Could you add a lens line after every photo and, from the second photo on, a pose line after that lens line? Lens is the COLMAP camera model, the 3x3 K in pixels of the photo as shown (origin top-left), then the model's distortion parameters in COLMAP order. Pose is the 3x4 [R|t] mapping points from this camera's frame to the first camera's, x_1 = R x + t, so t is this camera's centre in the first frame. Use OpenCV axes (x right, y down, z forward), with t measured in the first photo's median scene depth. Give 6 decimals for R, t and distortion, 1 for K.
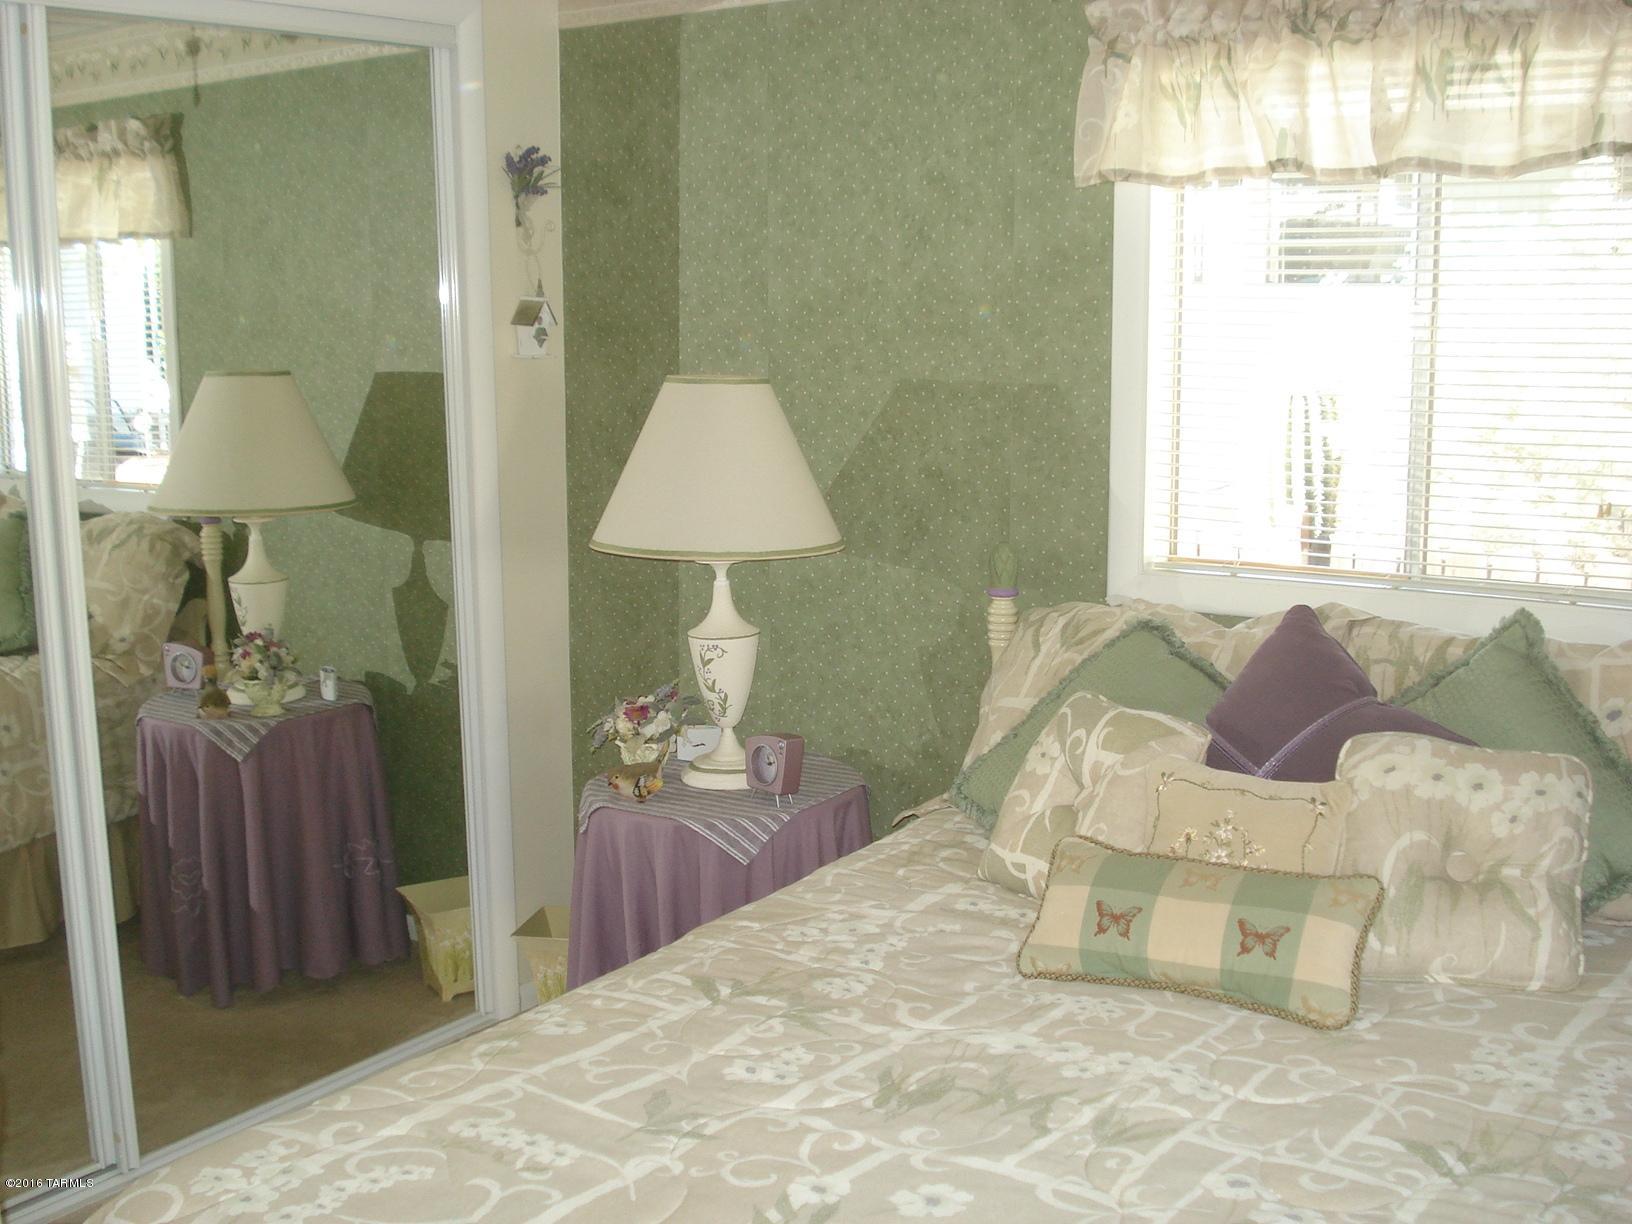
lens RADIAL K [[1860.3, 0, 819.1], [0, 1860.3, 618.9], [0, 0, 1]] dist [-0.066136, -0.111058]
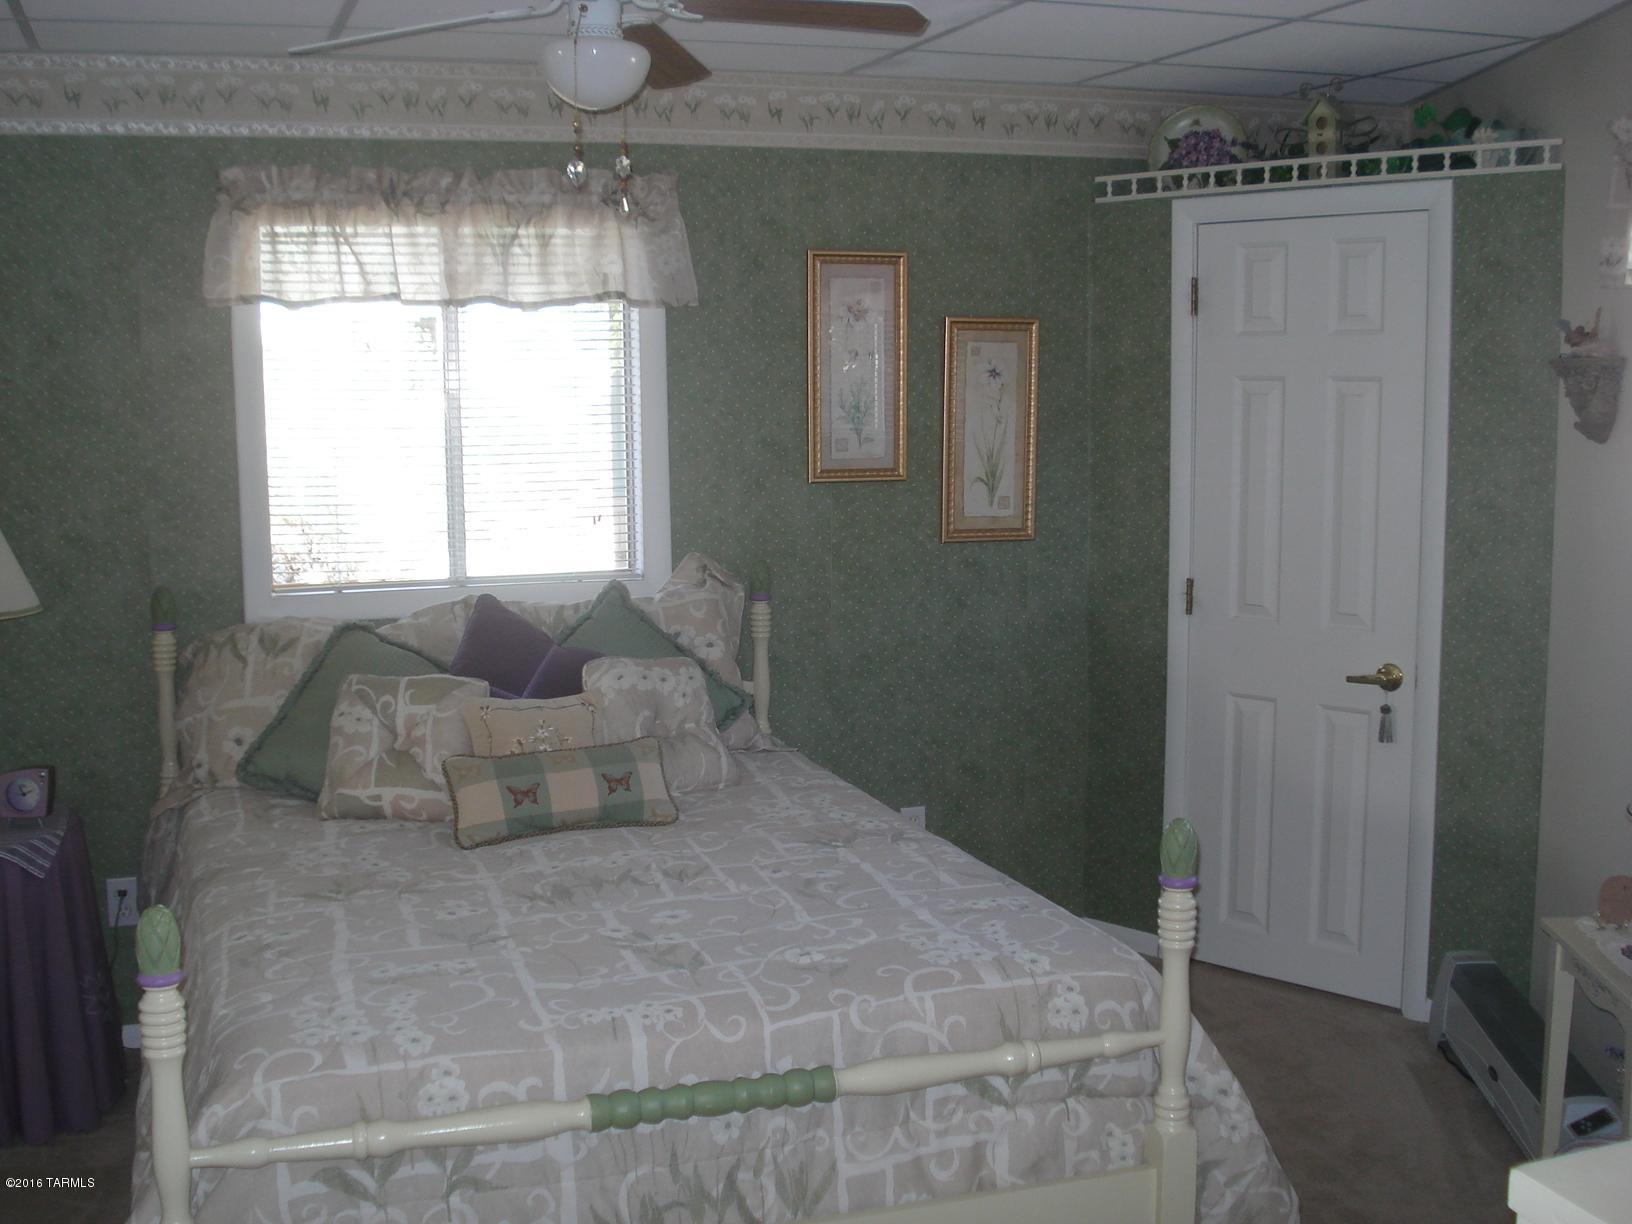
lens RADIAL K [[1860.3, 0, 819.1], [0, 1860.3, 618.9], [0, 0, 1]] dist [-0.066136, -0.111058]
pose [[0.583938, -0.105335, 0.804935, -0.916599], [0.138363, 0.989952, 0.029172, 0.007146], [-0.799920, 0.094339, 0.592645, -0.119112]]
